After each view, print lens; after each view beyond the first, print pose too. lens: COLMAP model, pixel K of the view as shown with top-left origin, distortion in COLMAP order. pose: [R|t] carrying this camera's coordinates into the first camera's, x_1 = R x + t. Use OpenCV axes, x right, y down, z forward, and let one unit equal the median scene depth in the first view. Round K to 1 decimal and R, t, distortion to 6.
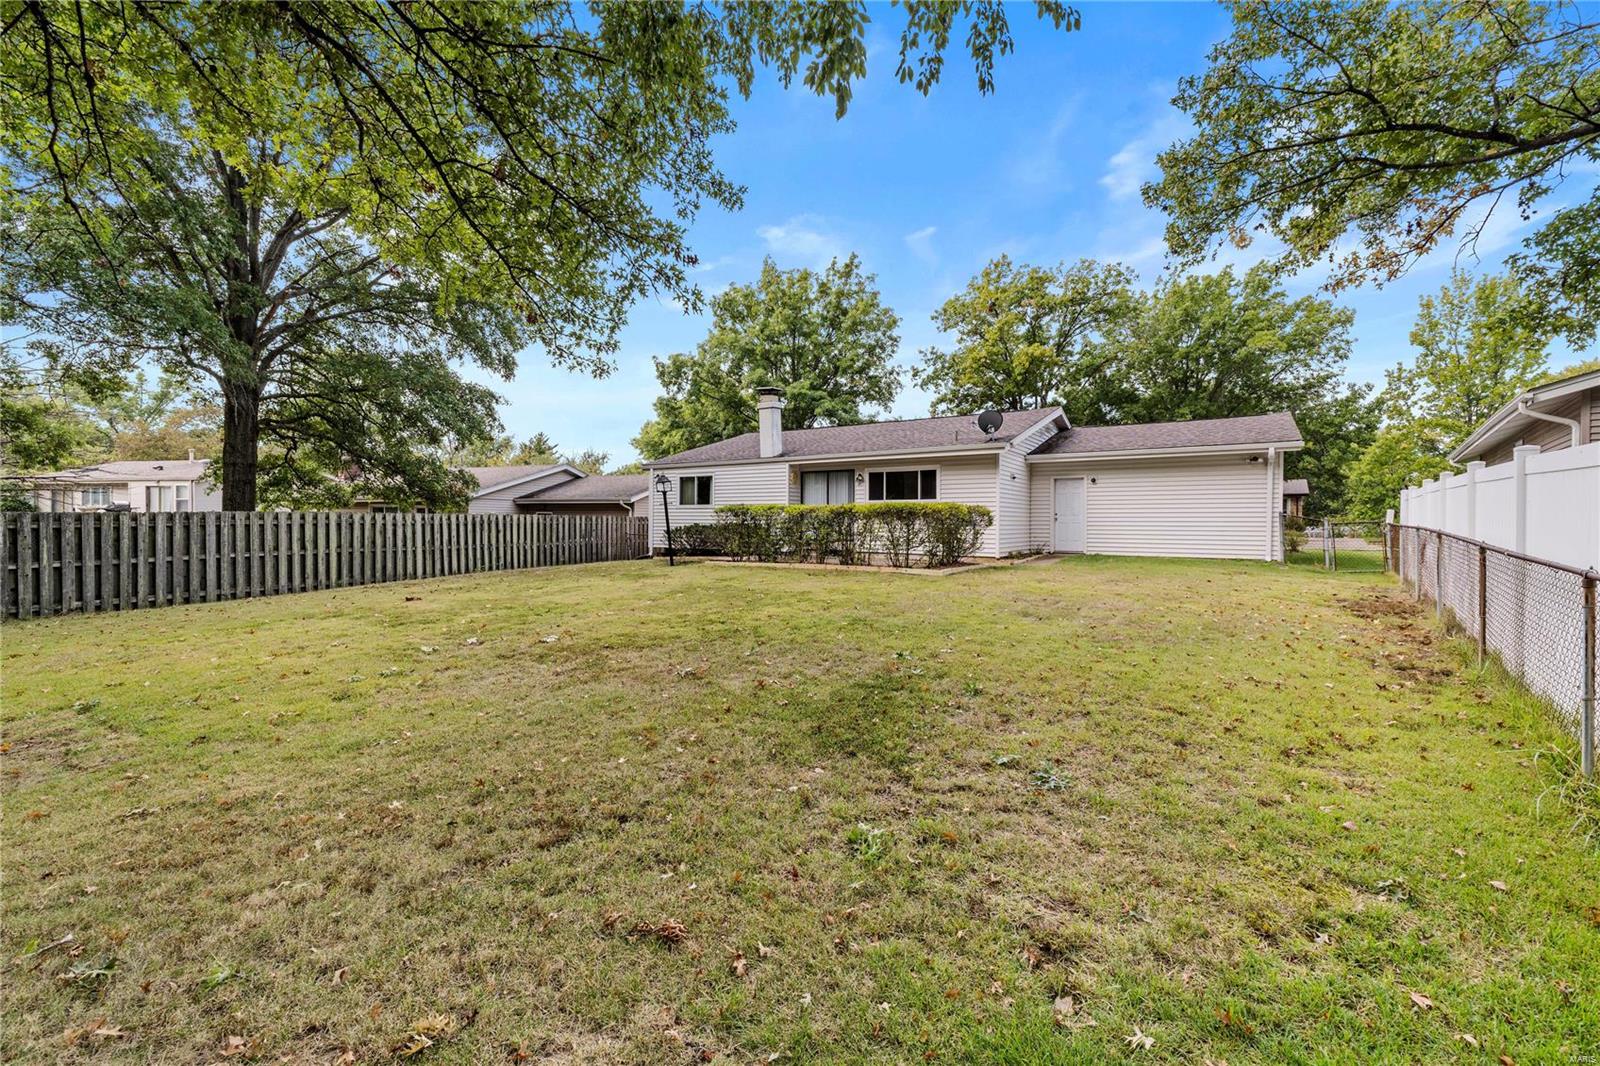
lens RADIAL K [[685.4, 0, 798.4], [0, 685.4, 522.2], [0, 0, 1]] dist [-0.005007, -0.000688]
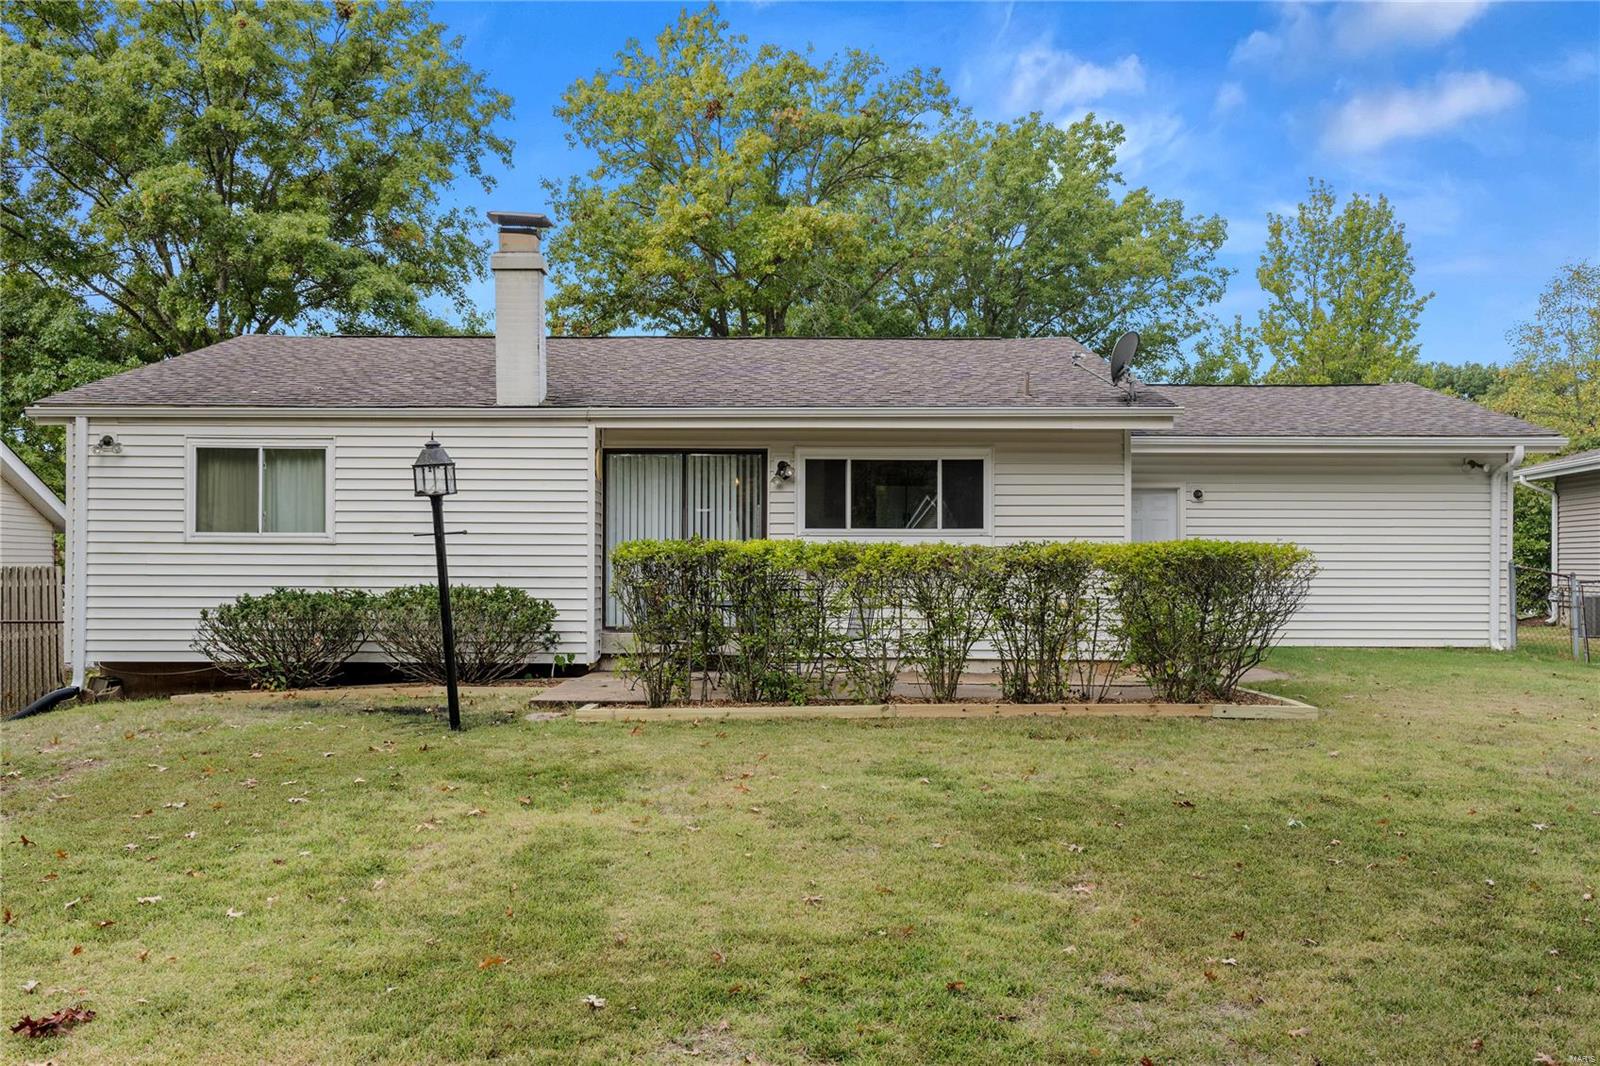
lens RADIAL K [[1398.8, 0, 806.5], [0, 1398.8, 545.6], [0, 0, 1]] dist [0.009010, 0.000540]
pose [[0.829513, 0.007177, 0.558442, -0.354855], [-0.000500, 0.999927, -0.012108, -0.011840], [-0.558488, 0.009764, 0.829455, 0.319111]]
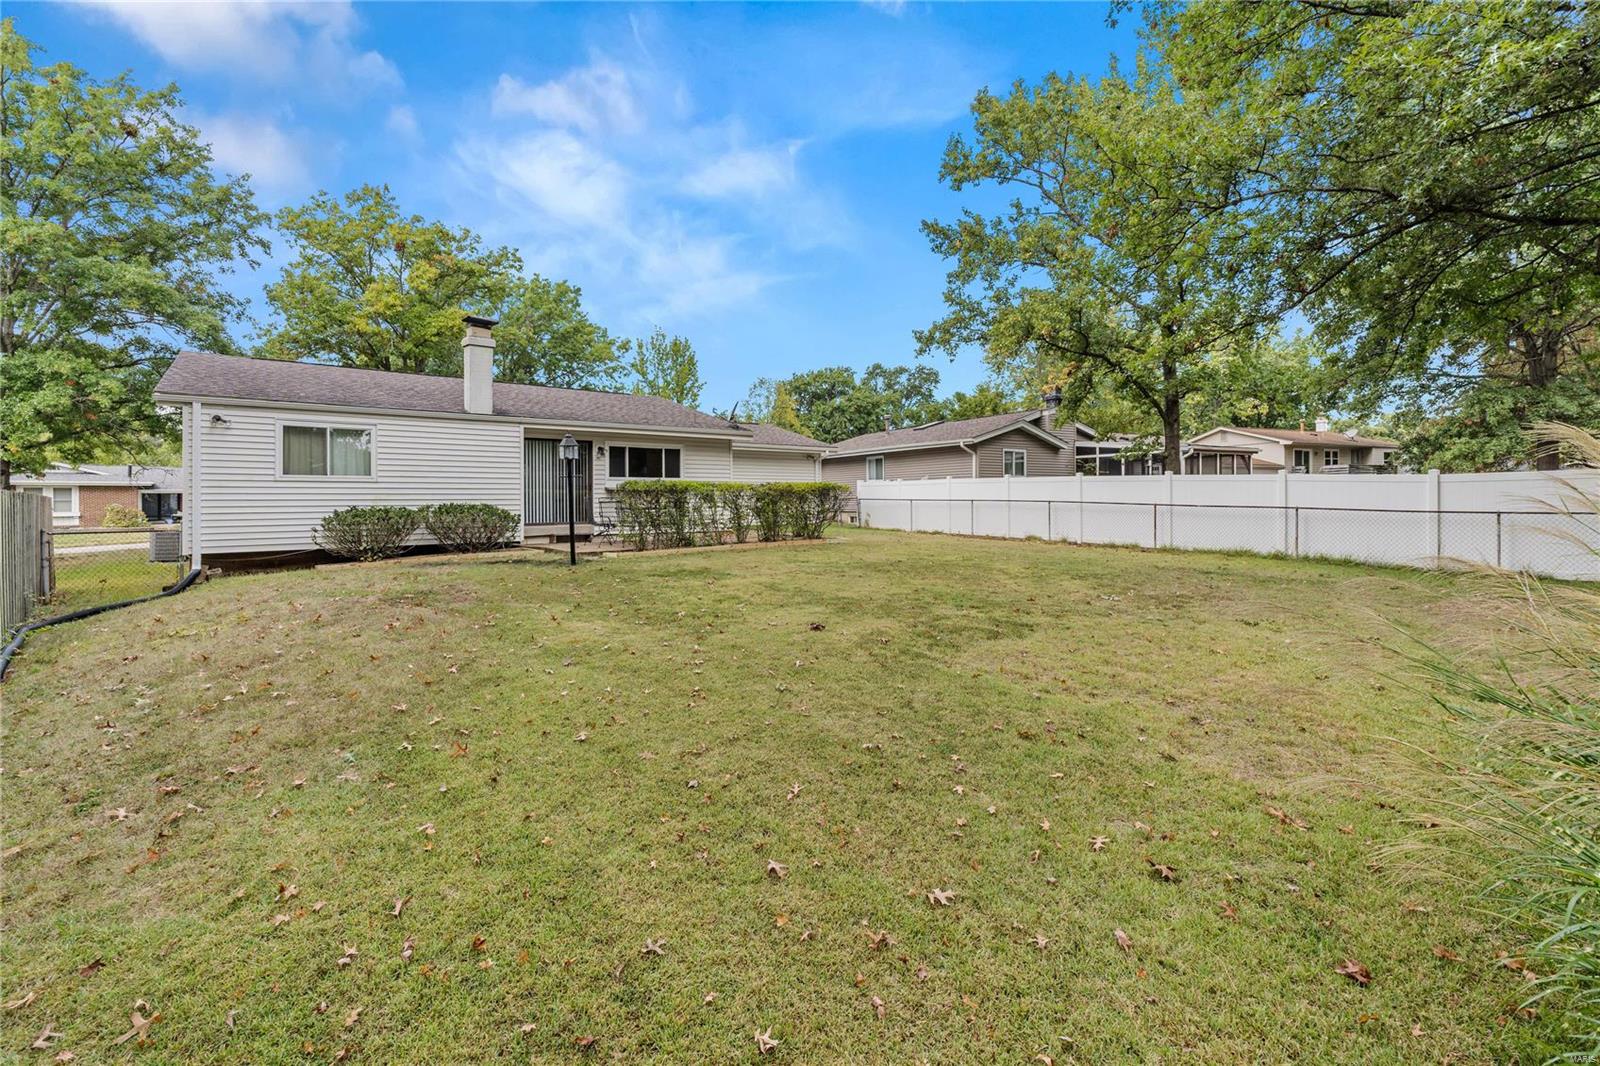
lens RADIAL K [[685.4, 0, 813.2], [0, 685.4, 484.5], [0, 0, 1]] dist [-0.005007, -0.000688]
pose [[0.294188, 0.014704, 0.955634, -0.677743], [0.006207, 0.999831, -0.017295, -0.004781], [-0.955727, 0.011020, 0.294047, 0.479265]]
